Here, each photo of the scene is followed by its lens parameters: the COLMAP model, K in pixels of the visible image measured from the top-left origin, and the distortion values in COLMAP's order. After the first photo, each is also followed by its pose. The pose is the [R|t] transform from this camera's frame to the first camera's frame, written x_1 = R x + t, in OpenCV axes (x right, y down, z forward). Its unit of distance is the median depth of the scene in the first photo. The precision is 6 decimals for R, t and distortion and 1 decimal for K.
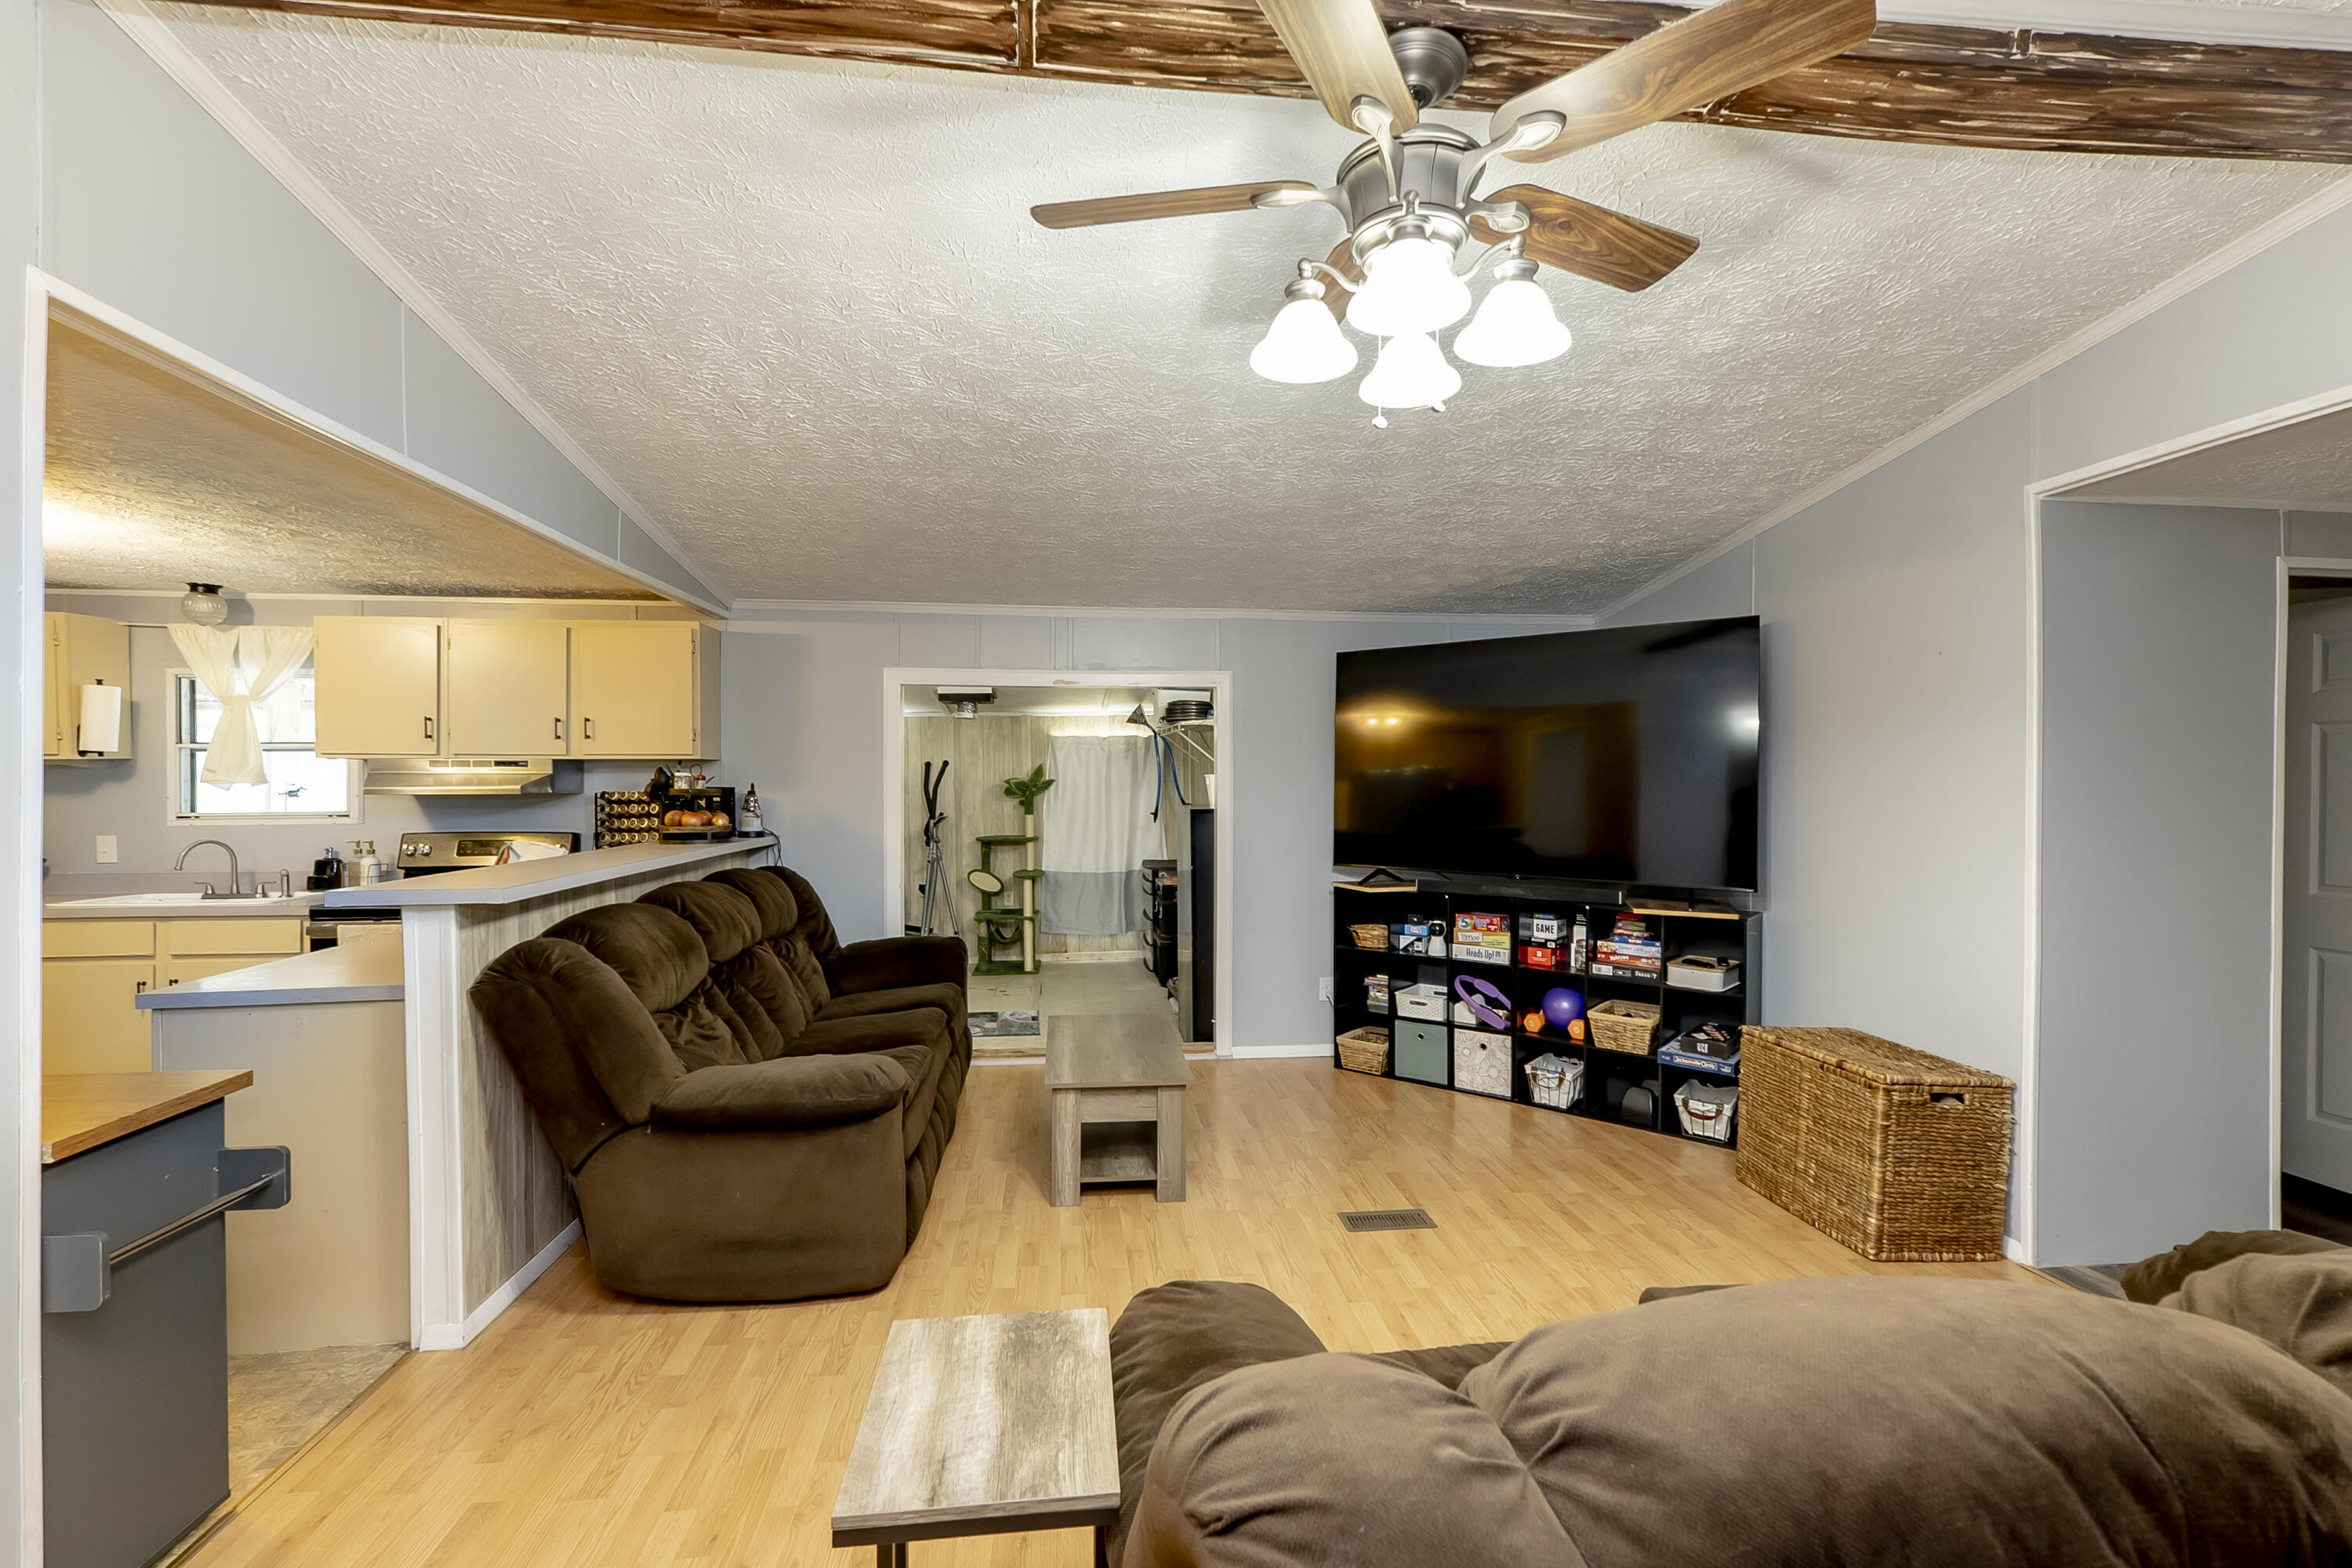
lens RADIAL K [[1014.9, 0, 1176.0], [0, 1014.9, 784.0], [0, 0, 1]] dist [0.001404, 0.000720]
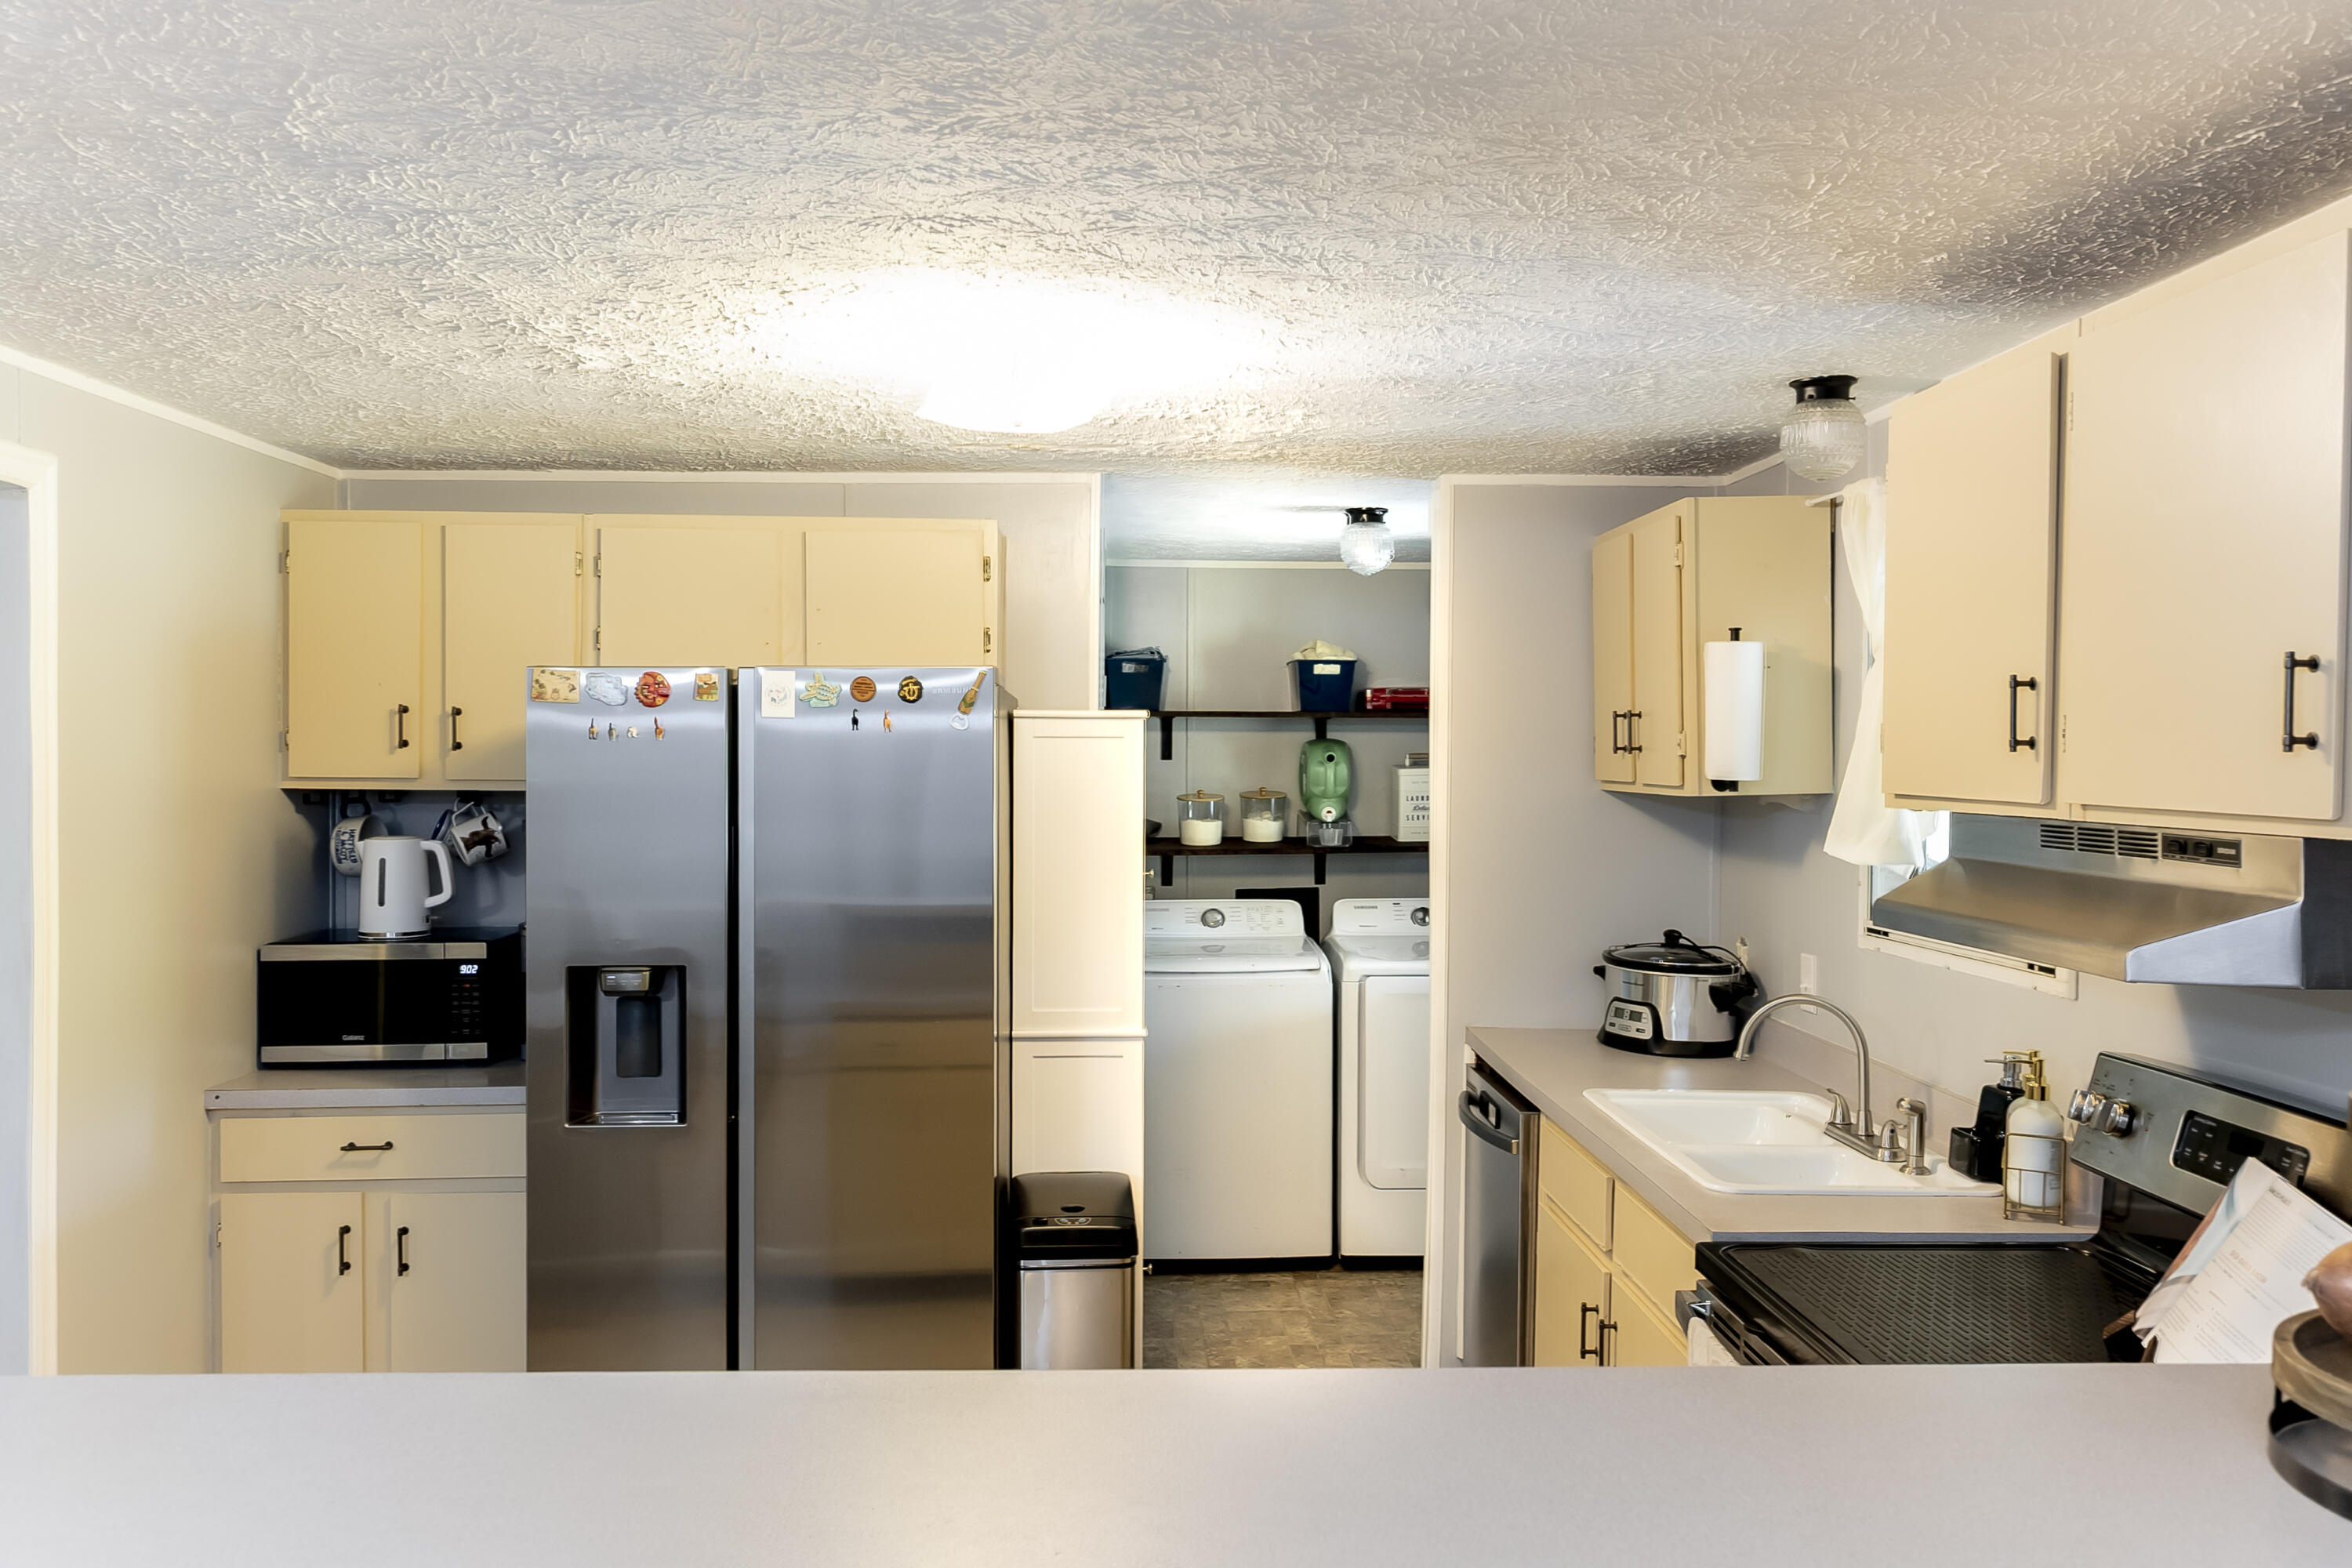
lens RADIAL K [[1792.0, 0, 1176.0], [0, 1792.0, 784.0], [0, 0, 1]] dist [-0.007587, -0.002065]
pose [[-0.087290, 0.016646, -0.996044, -0.200874], [-0.009376, 0.999802, 0.017531, -0.042069], [0.996139, 0.010869, -0.087116, 0.801183]]
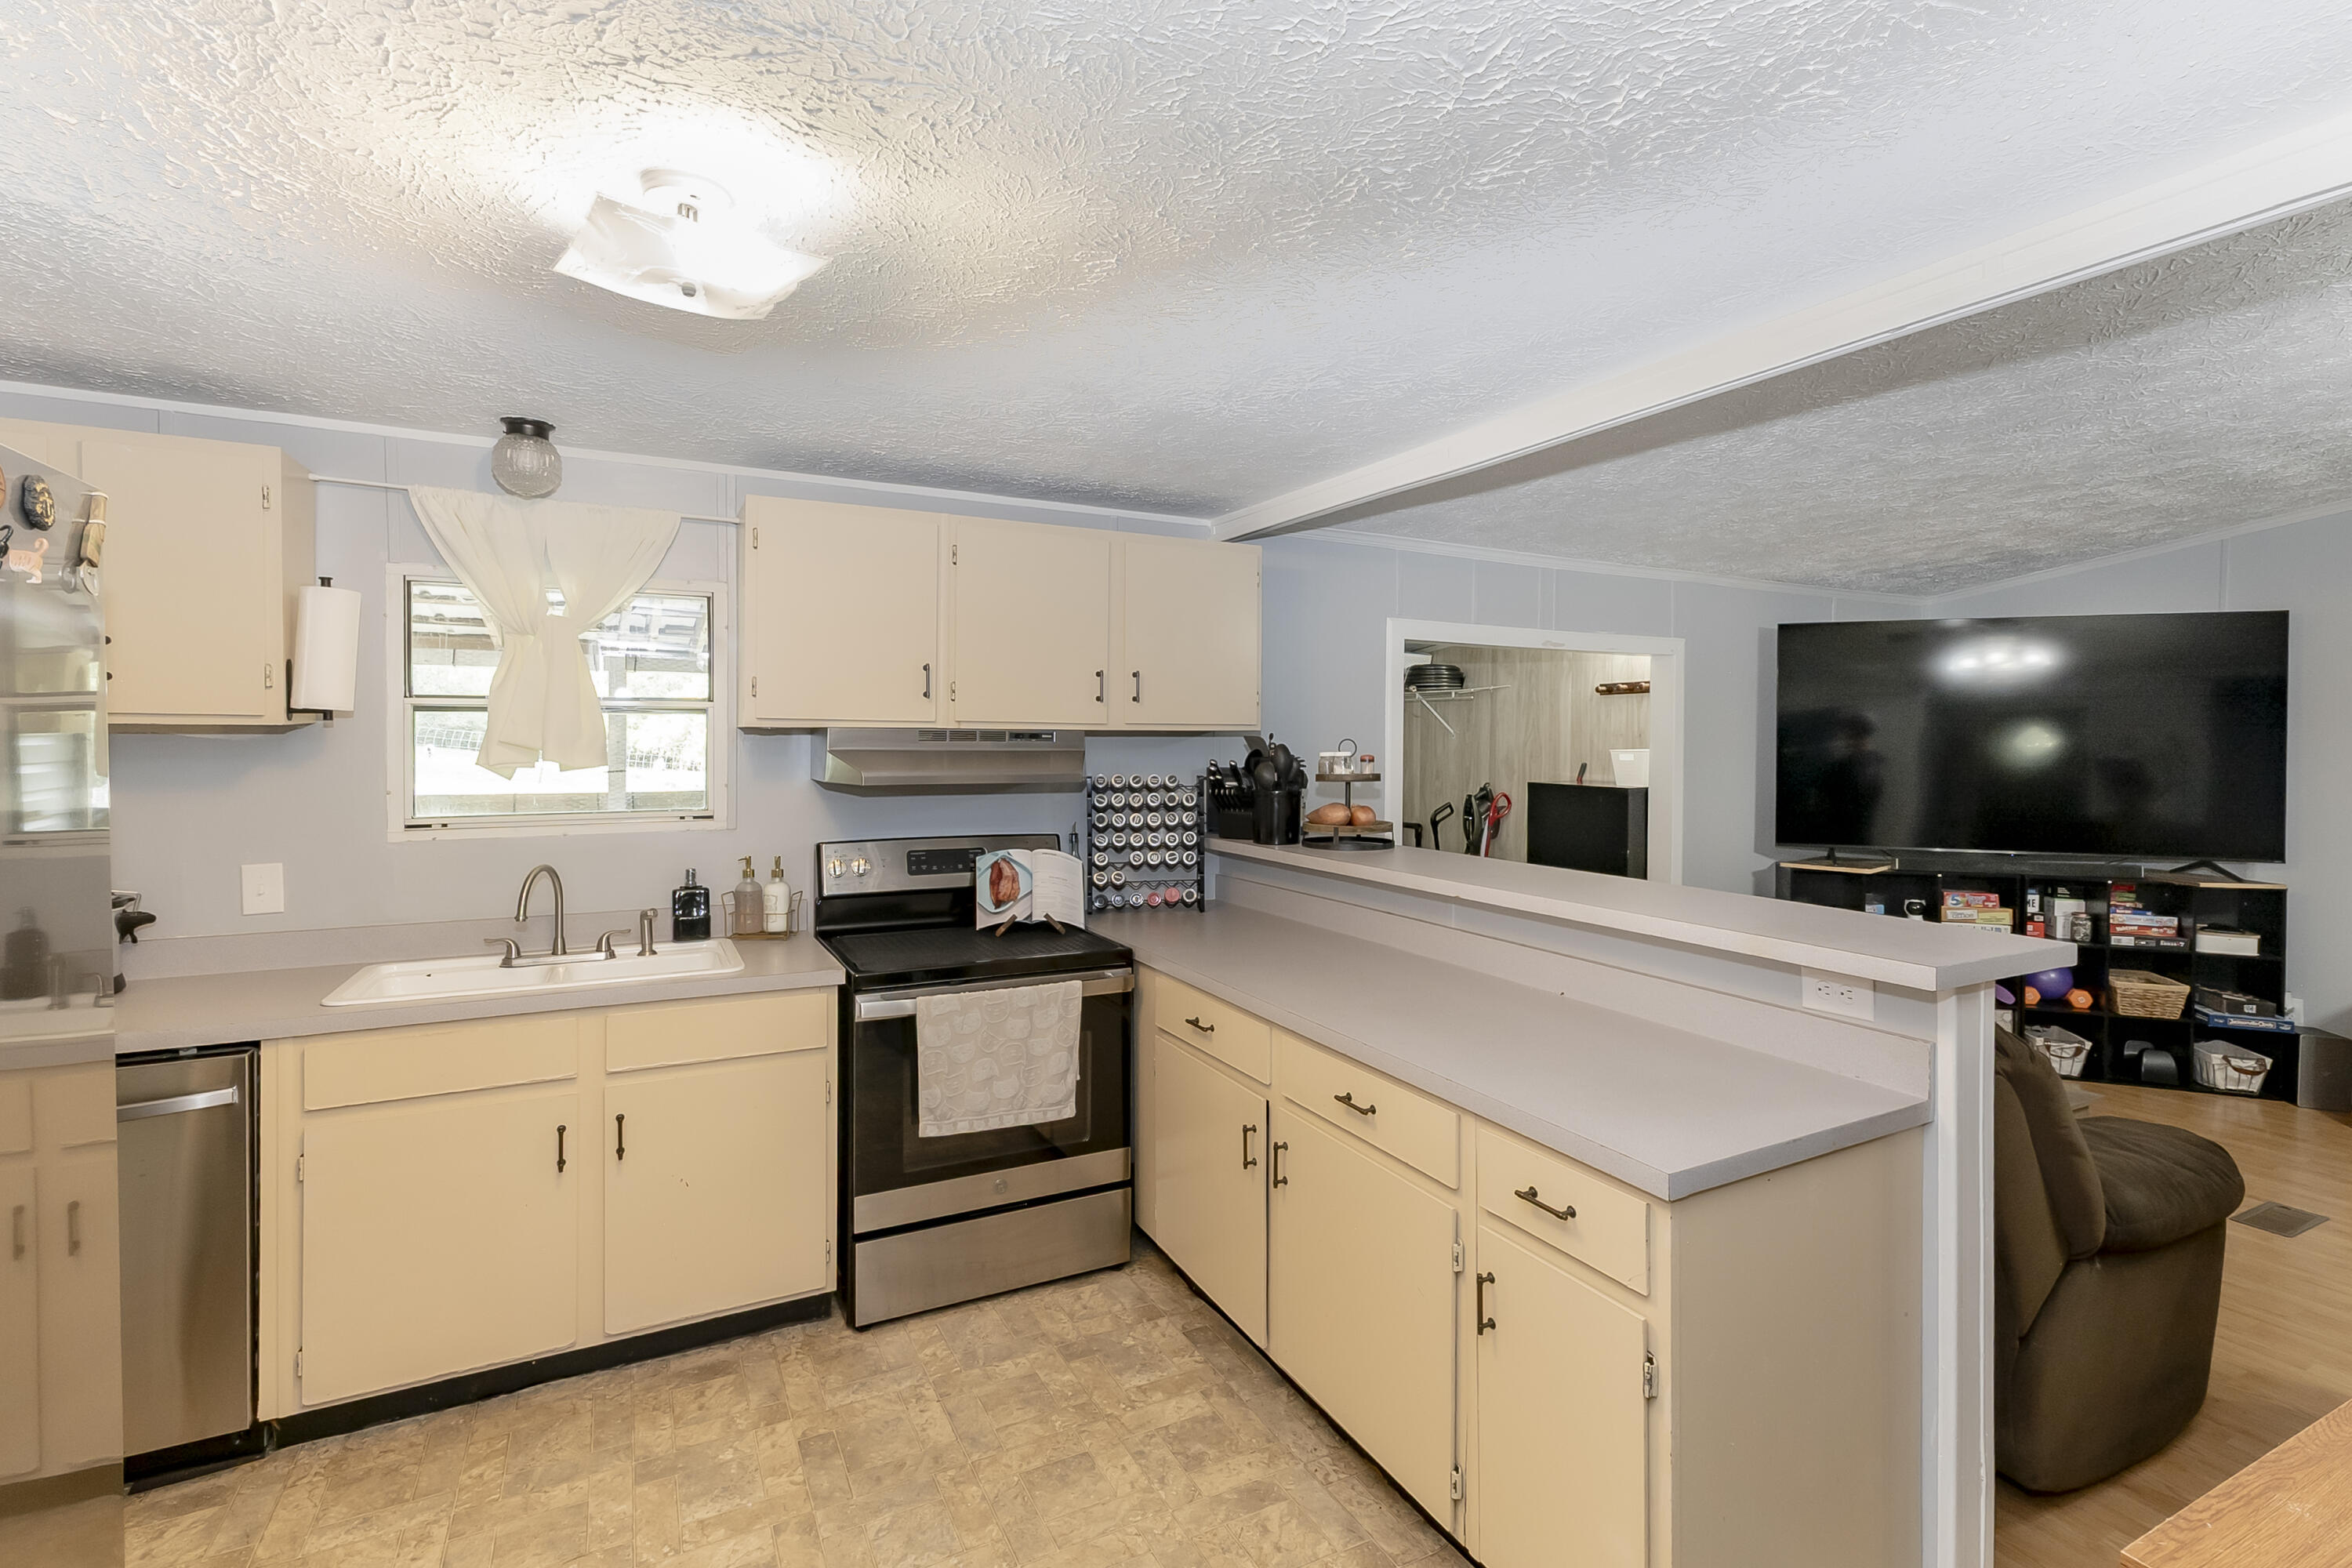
lens RADIAL K [[1065.7, 0, 1198.0], [0, 1065.7, 743.8], [0, 0, 1]] dist [0.004337, 0.001312]
pose [[0.932924, 0.003125, 0.360059, -0.816596], [-0.003724, 0.999993, 0.000971, -0.016330], [-0.360053, -0.002246, 0.932929, 0.297587]]
